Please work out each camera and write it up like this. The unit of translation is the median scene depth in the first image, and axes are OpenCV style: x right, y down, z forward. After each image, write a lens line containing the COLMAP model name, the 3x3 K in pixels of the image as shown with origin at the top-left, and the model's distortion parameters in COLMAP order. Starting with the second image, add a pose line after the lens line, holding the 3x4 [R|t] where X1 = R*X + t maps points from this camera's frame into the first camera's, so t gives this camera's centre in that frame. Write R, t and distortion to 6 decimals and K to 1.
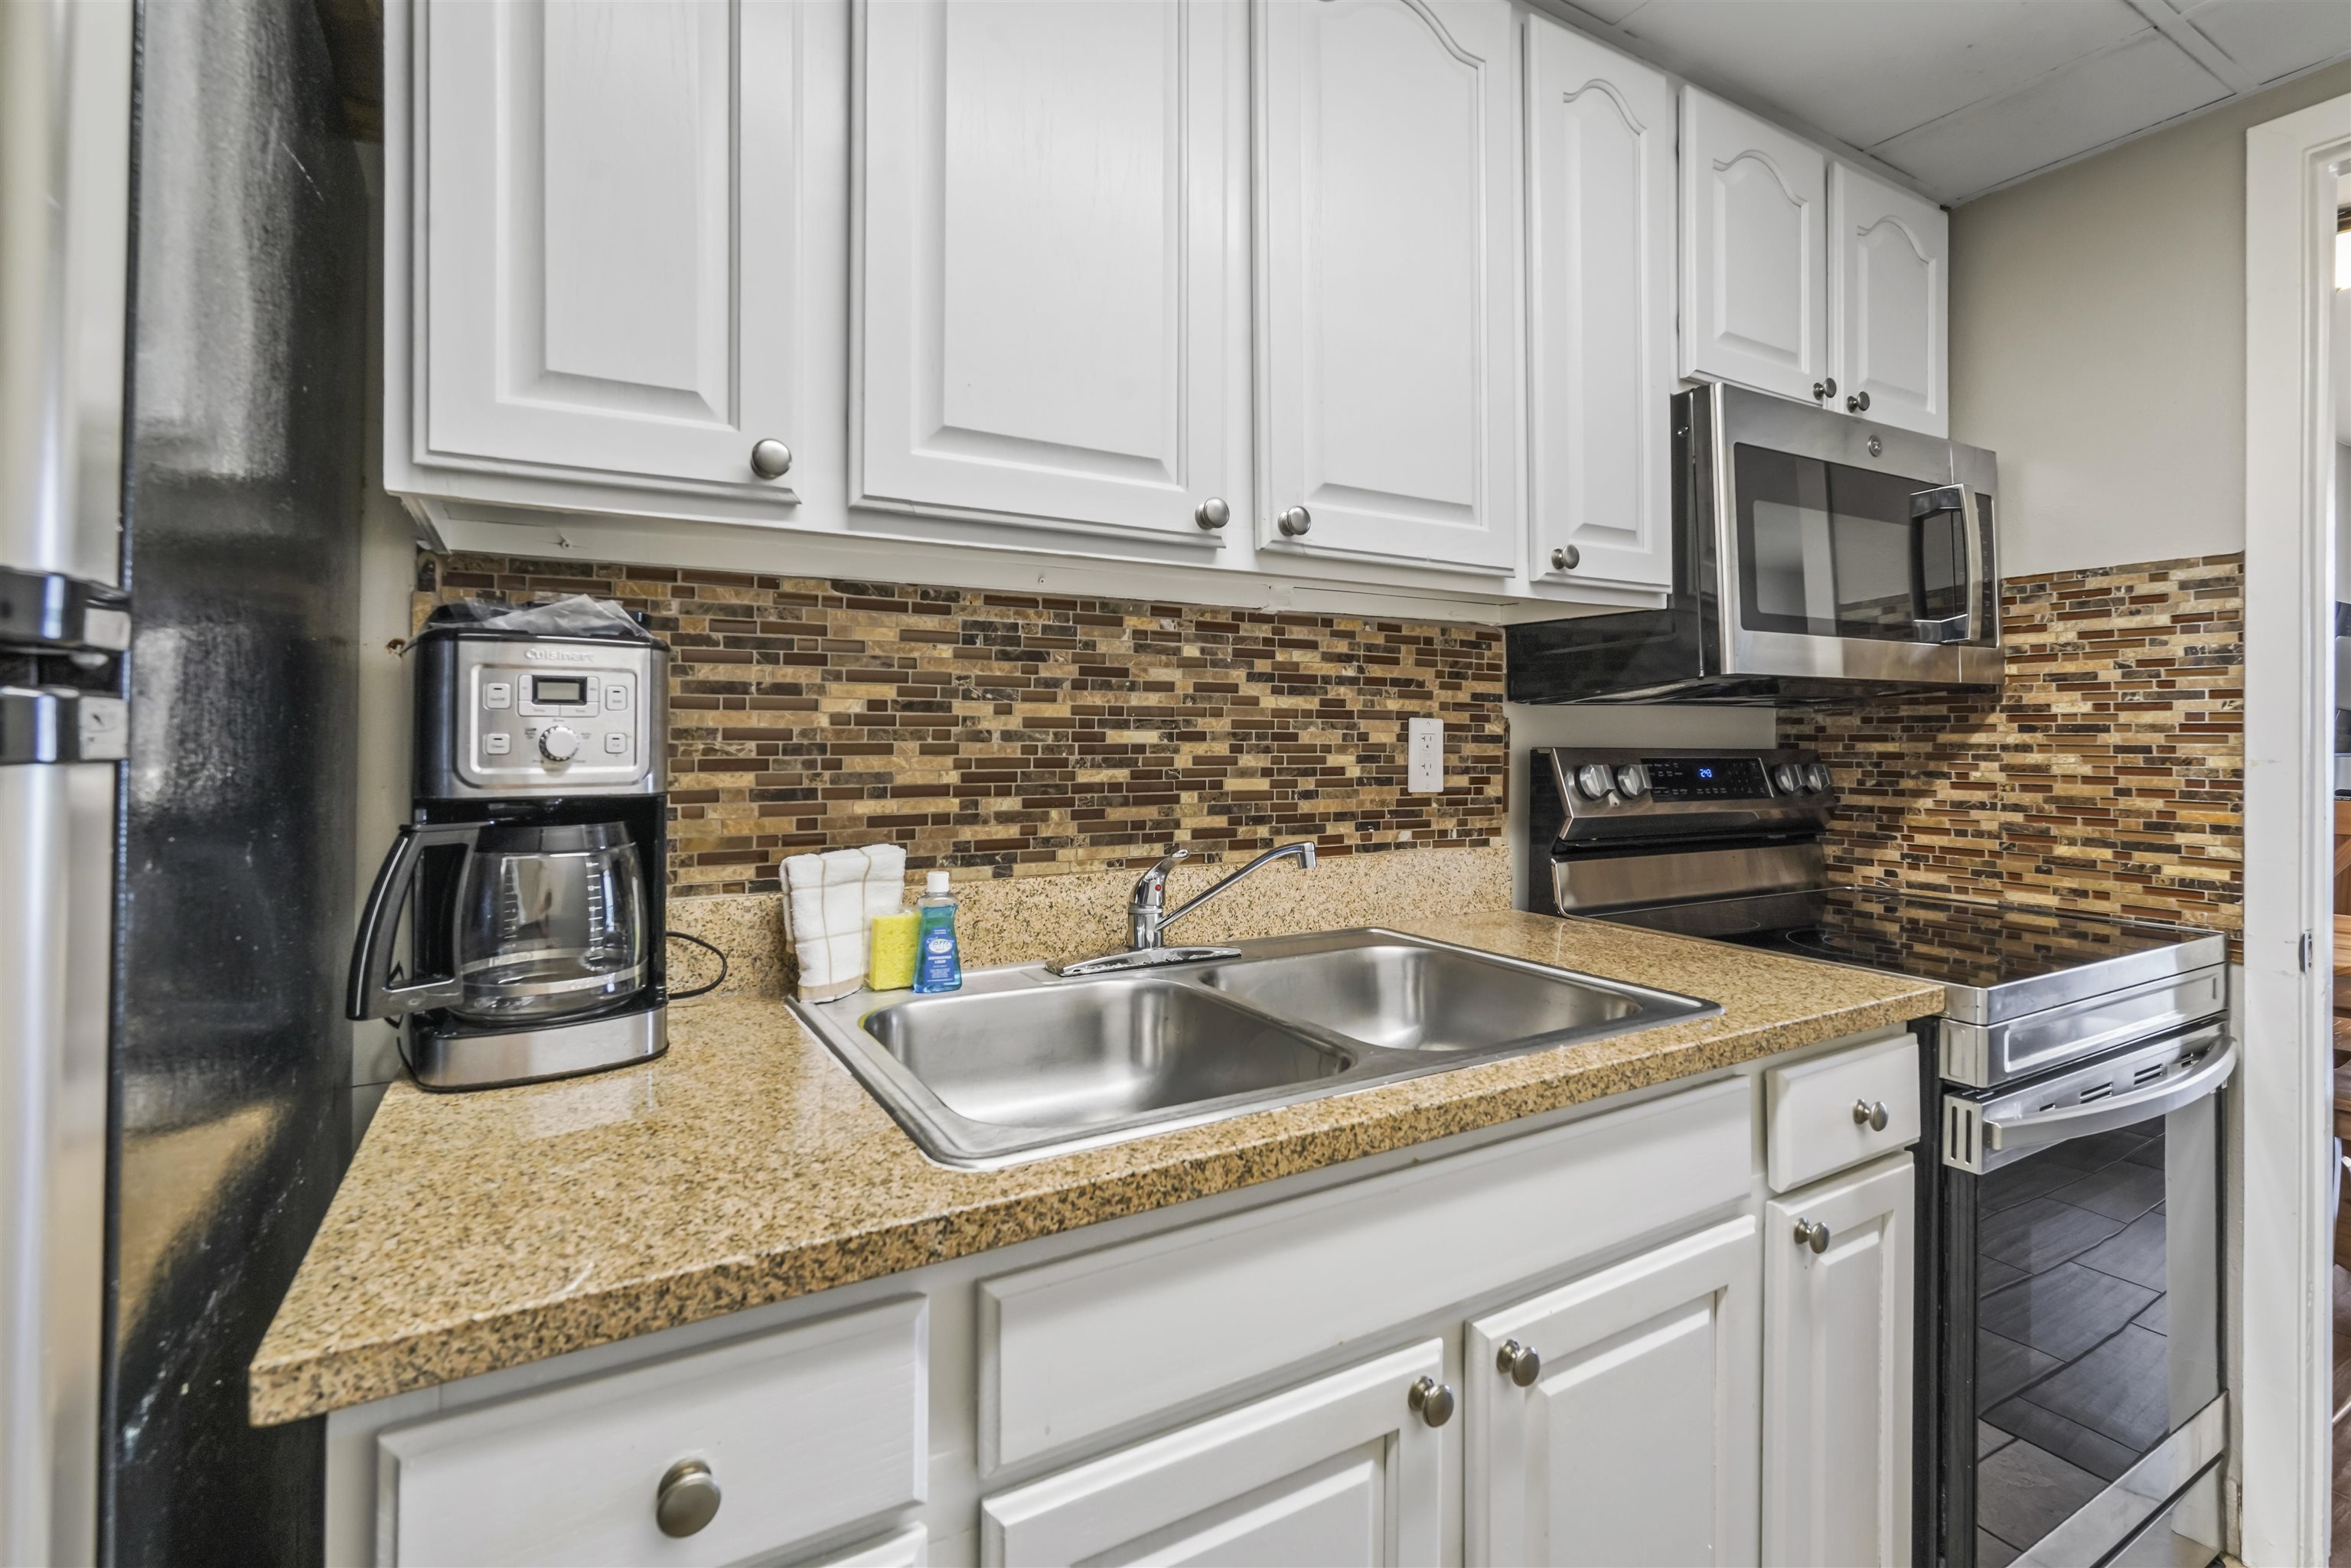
lens RADIAL K [[1084.7, 0, 1174.4], [0, 1084.7, 728.8], [0, 0, 1]] dist [-0.011974, 0.004583]
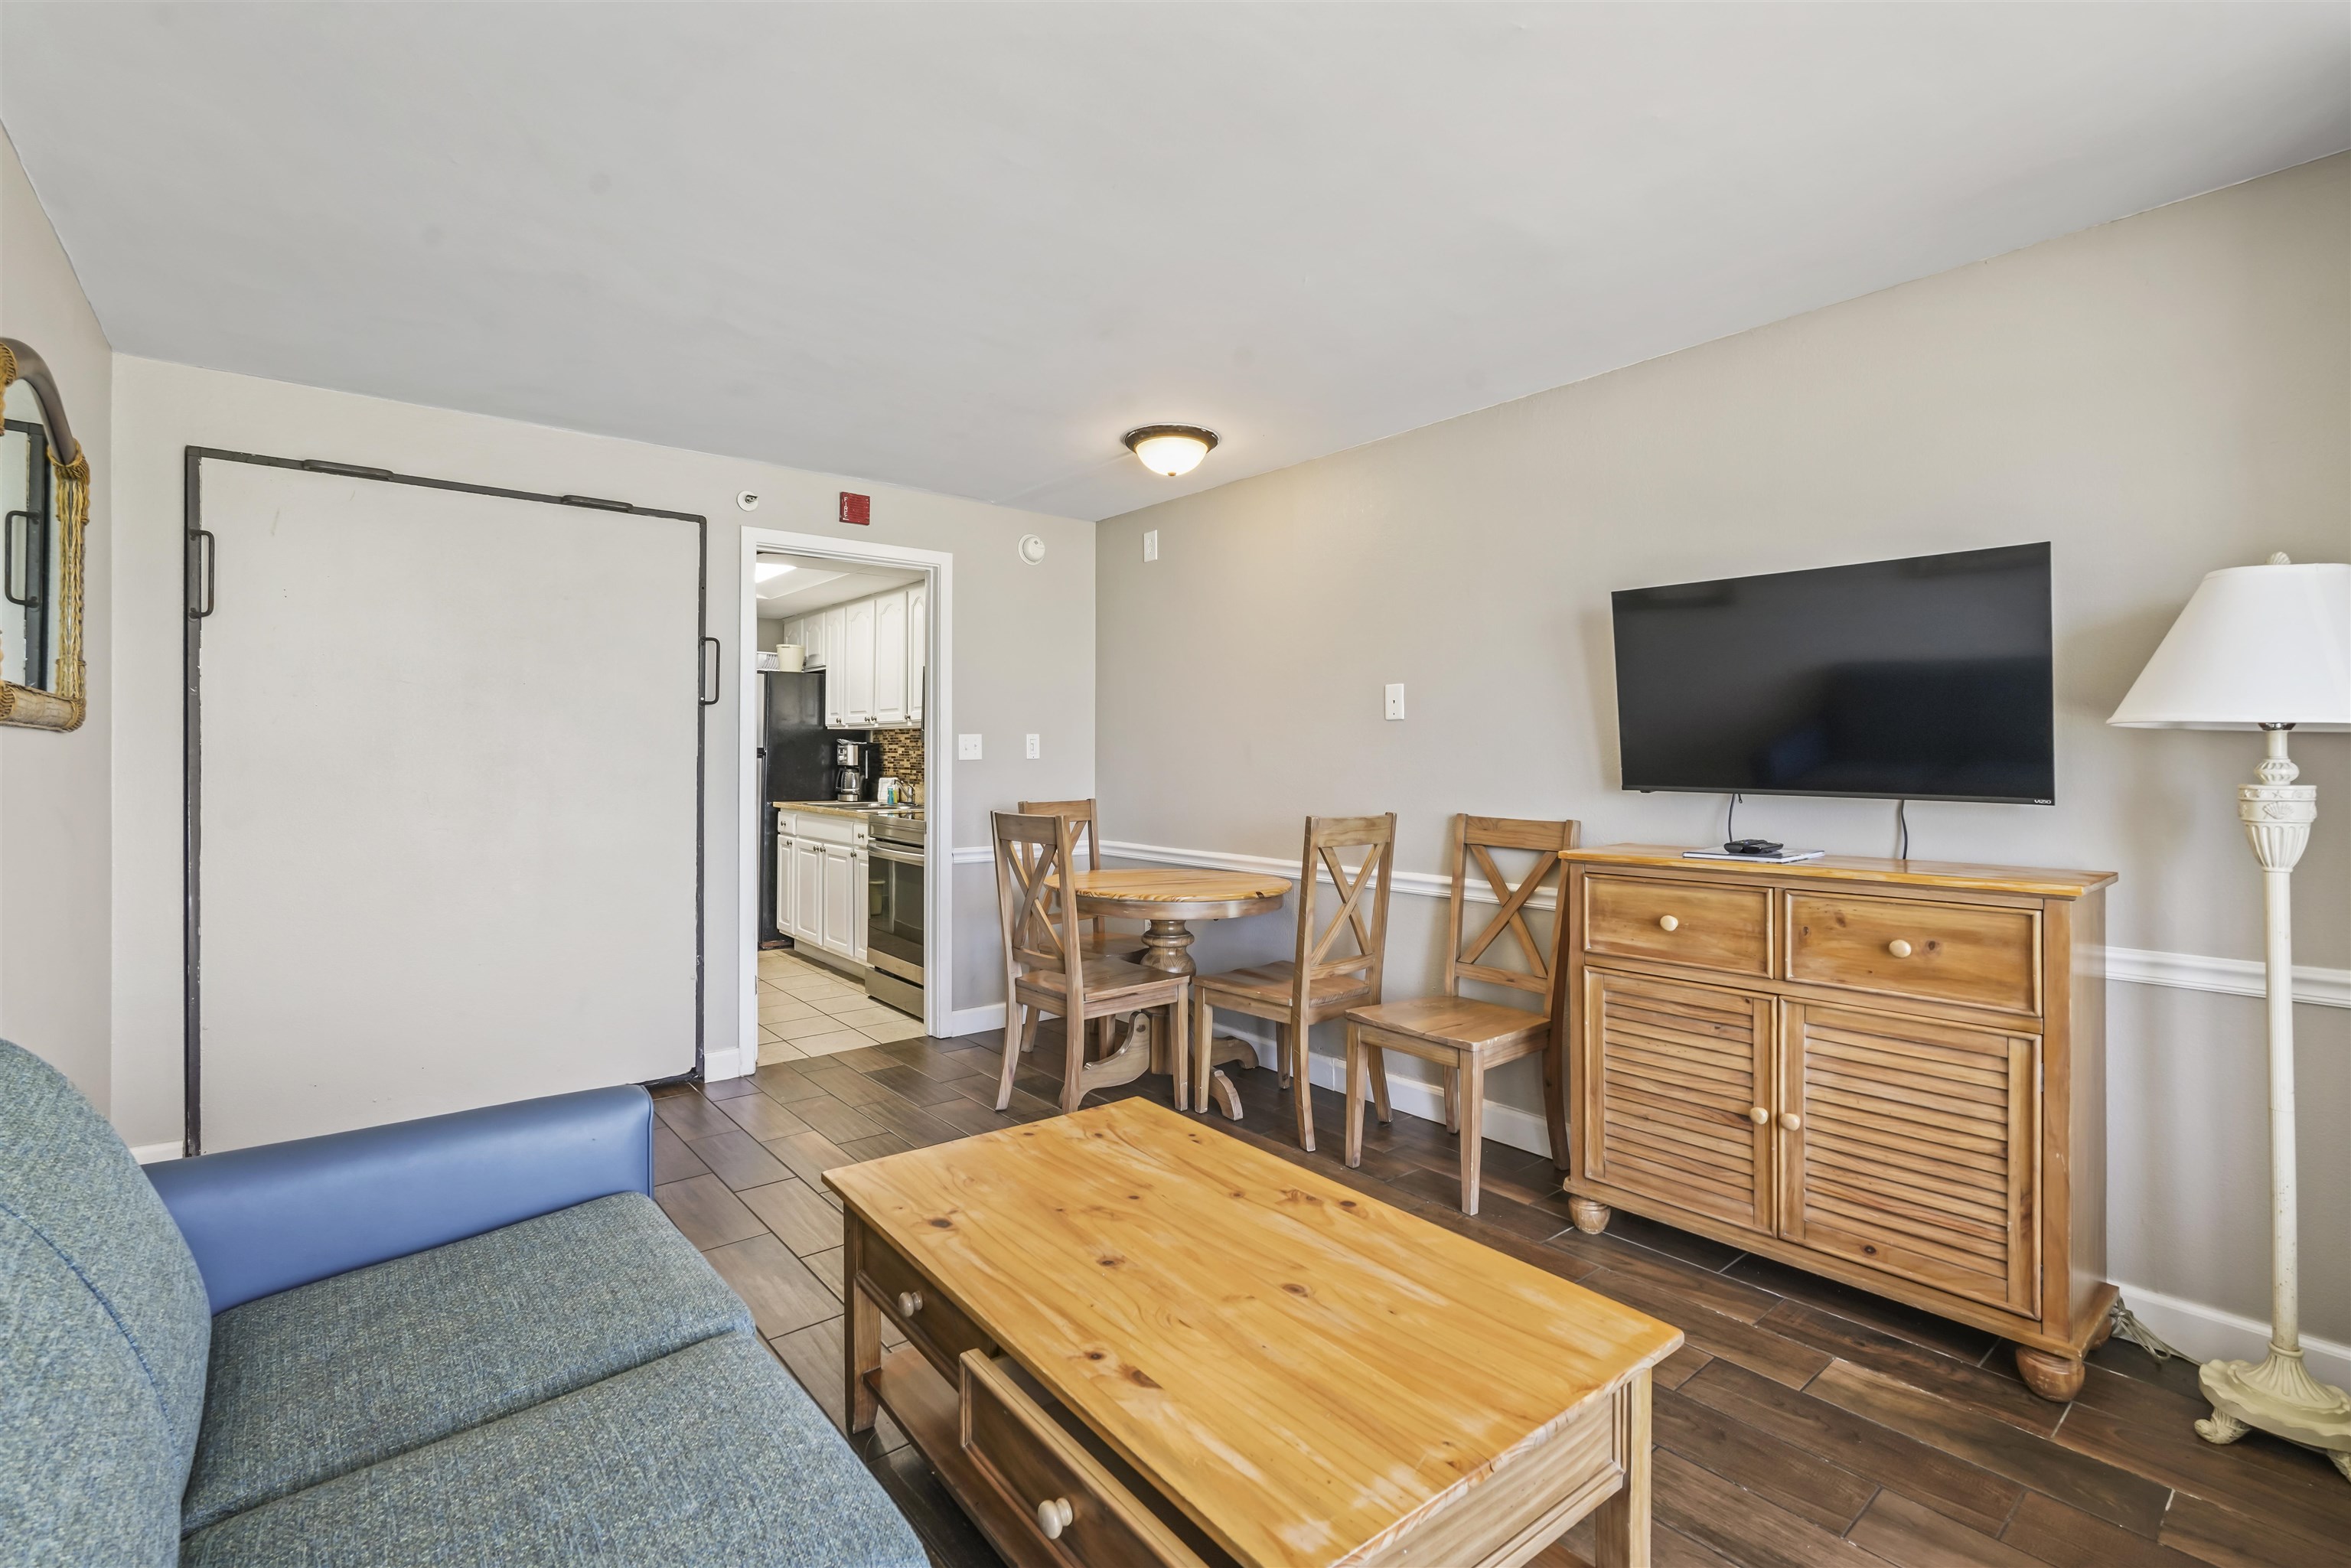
lens RADIAL K [[1084.7, 0, 1175.0], [0, 1084.7, 765.4], [0, 0, 1]] dist [-0.011974, 0.004583]
pose [[0.154635, 0.006256, -0.987952, 4.413340], [-0.008102, 0.999954, 0.005063, 0.004745], [0.987938, 0.007221, 0.154679, 1.277142]]
